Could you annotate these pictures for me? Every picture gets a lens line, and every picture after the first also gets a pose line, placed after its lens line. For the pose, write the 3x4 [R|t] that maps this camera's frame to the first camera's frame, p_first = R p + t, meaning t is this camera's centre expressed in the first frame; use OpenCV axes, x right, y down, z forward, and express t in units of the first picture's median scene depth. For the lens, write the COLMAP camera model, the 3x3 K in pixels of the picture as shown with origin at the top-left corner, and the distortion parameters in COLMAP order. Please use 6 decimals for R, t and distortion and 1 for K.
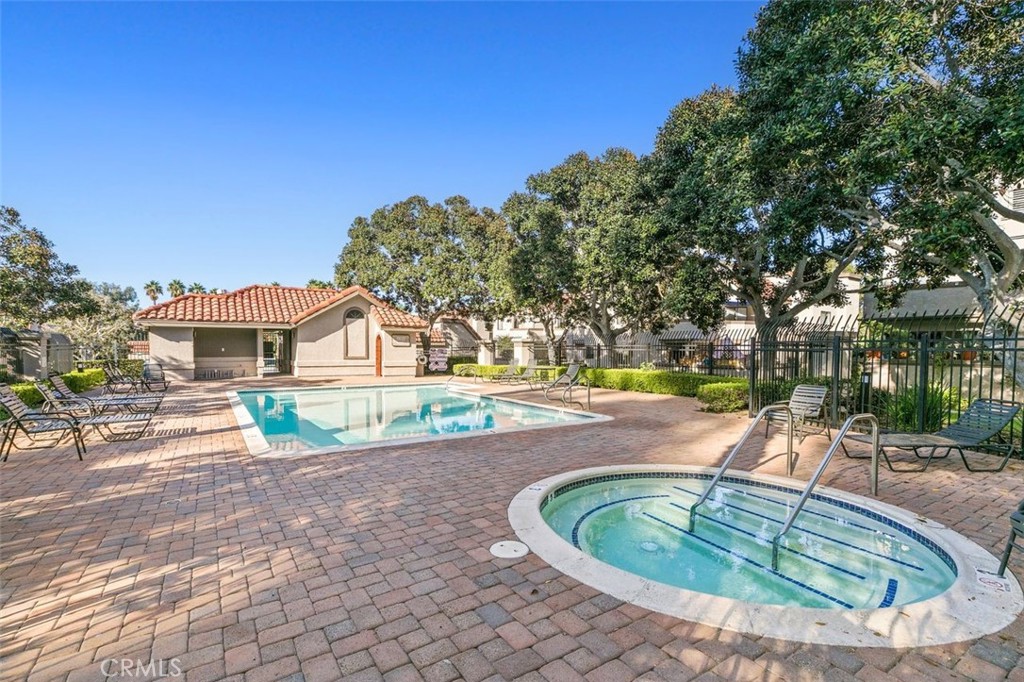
lens RADIAL K [[441.1, 0, 510.6], [0, 441.1, 343.8], [0, 0, 1]] dist [0.000604, 0.000085]
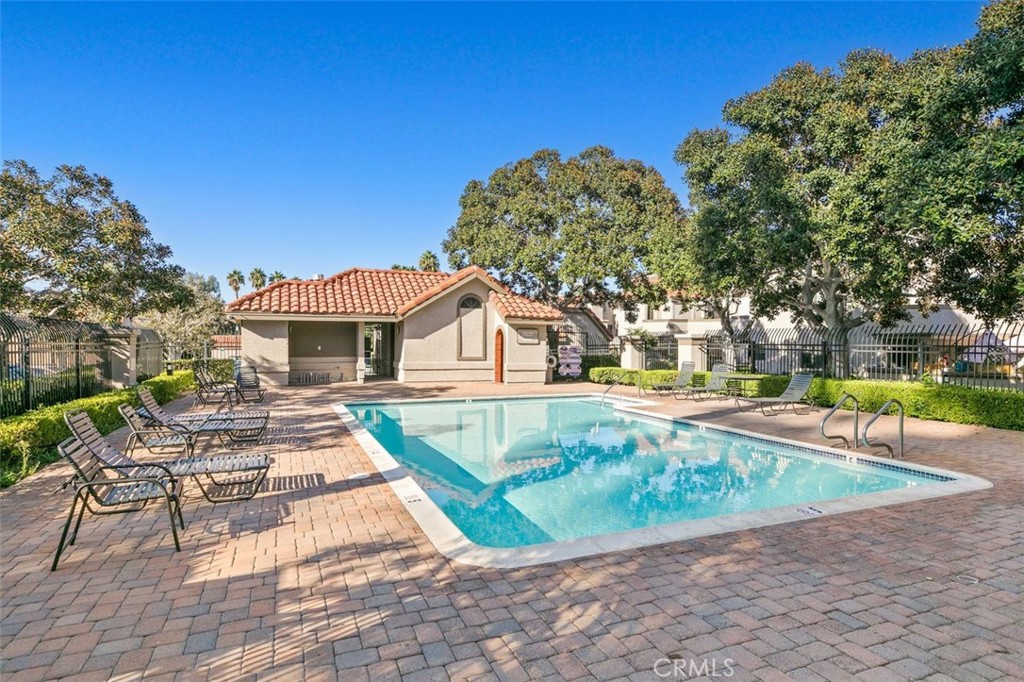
lens RADIAL K [[526.7, 0, 511.8], [0, 526.7, 318.6], [0, 0, 1]] dist [-0.001570, -0.000418]
pose [[0.981610, -0.005607, -0.190817, -0.118706], [-0.001218, 0.999364, -0.035631, -0.006661], [0.190895, 0.035208, 0.980979, 0.114386]]
